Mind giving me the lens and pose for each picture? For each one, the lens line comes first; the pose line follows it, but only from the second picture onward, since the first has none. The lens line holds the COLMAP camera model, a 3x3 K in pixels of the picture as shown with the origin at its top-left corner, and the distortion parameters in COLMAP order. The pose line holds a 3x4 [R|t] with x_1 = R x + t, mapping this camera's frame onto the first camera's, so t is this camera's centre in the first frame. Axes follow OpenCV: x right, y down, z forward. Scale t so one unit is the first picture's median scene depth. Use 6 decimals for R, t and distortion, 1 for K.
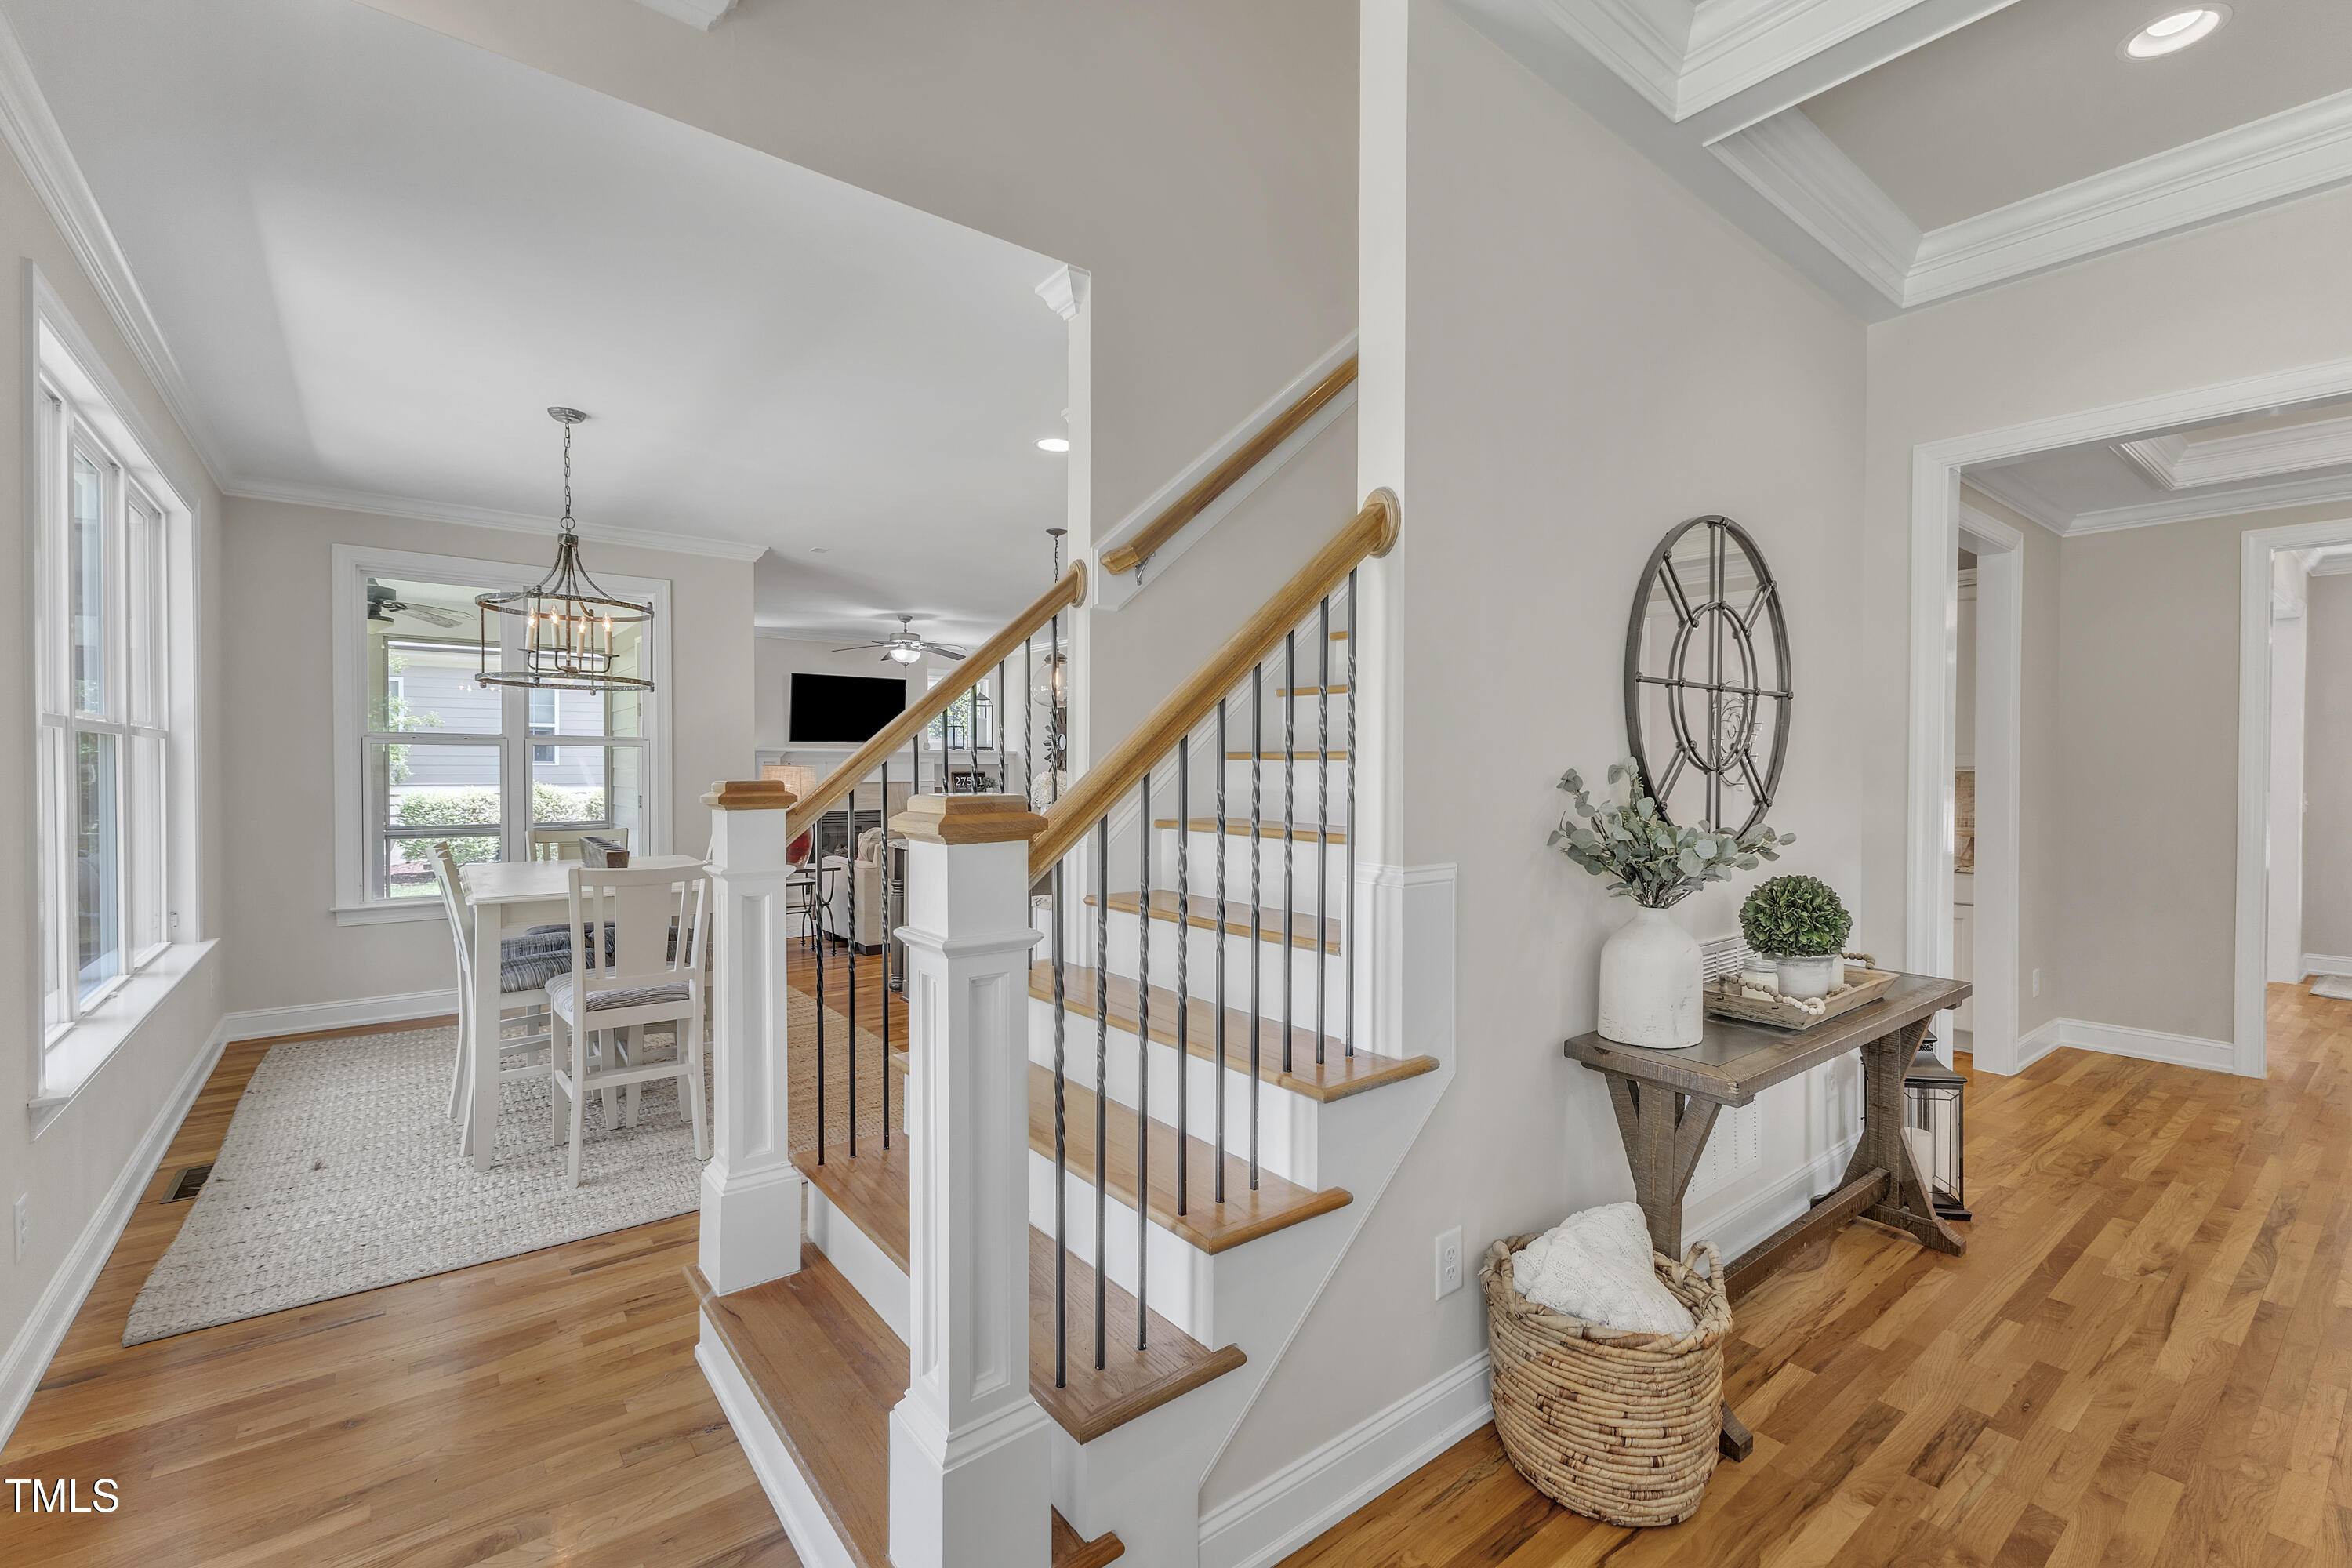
lens RADIAL K [[1016.1, 0, 1183.2], [0, 1016.1, 771.1], [0, 0, 1]] dist [0.005124, -0.000085]
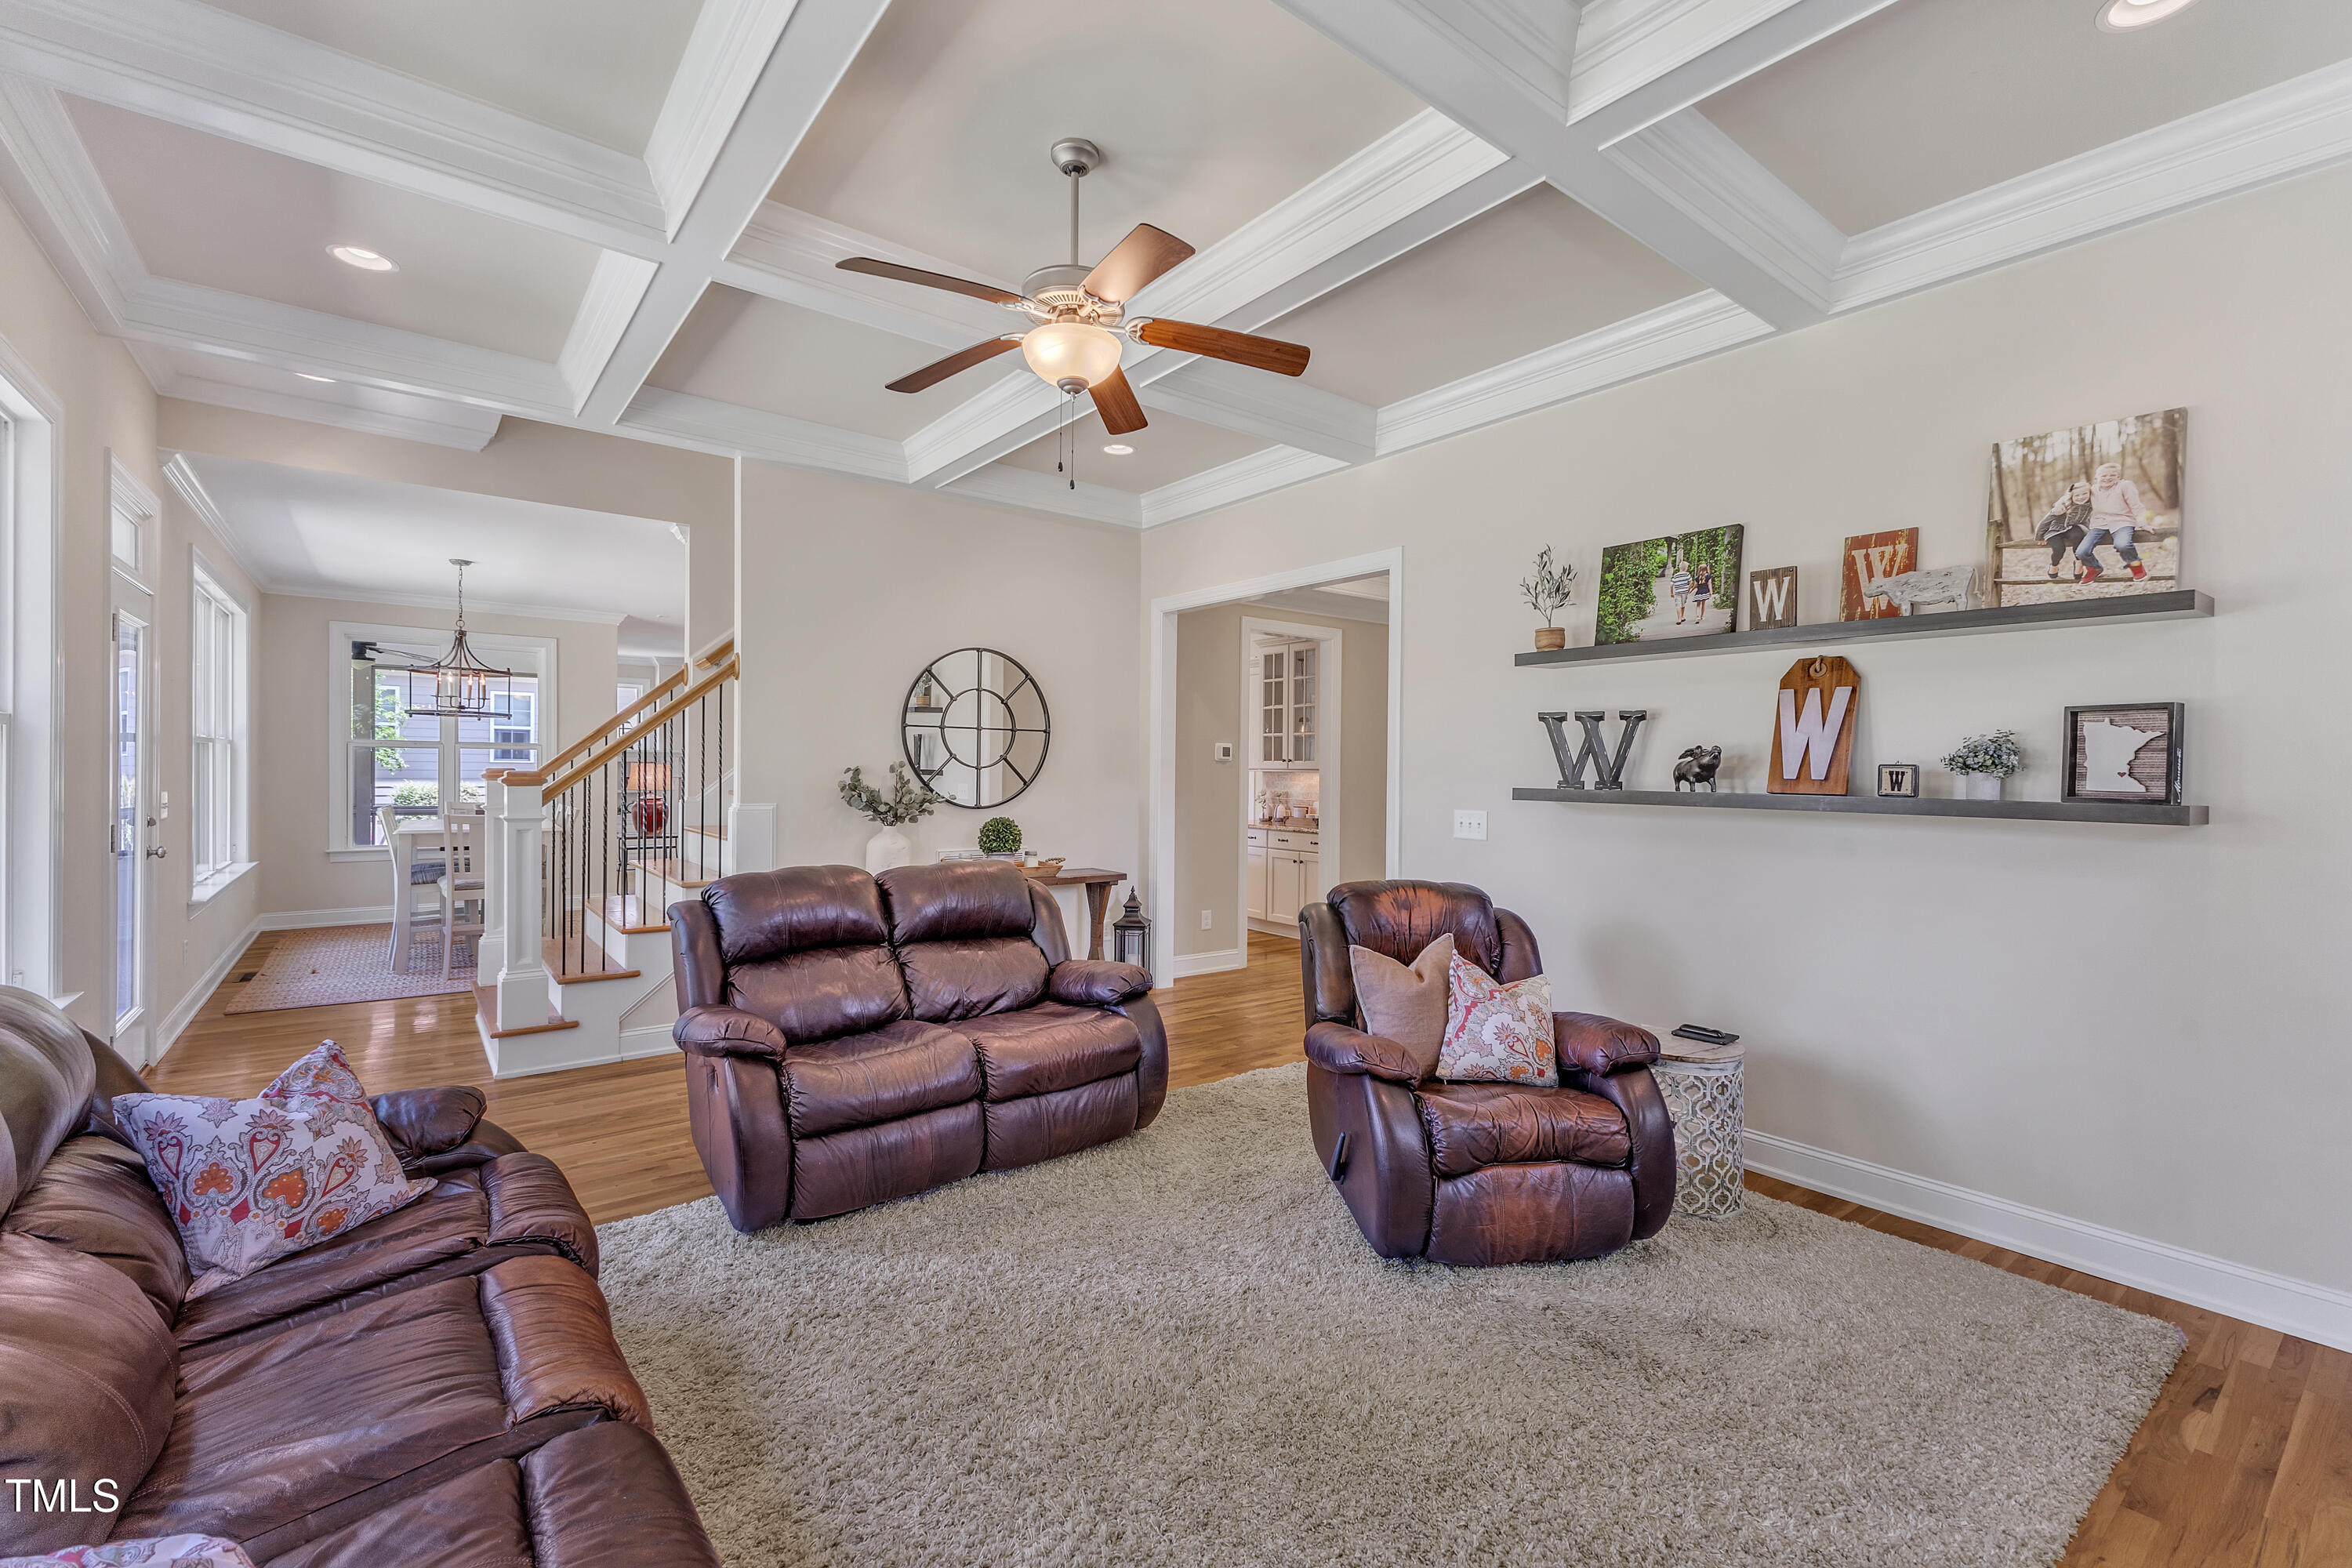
lens RADIAL K [[1016.1, 0, 1183.2], [0, 1016.1, 771.1], [0, 0, 1]] dist [0.005124, -0.000085]
pose [[0.999947, 0.008778, -0.005400, 0.663850], [-0.008800, 0.999953, -0.004059, 0.007287], [0.005364, 0.004106, 0.999977, -0.760733]]
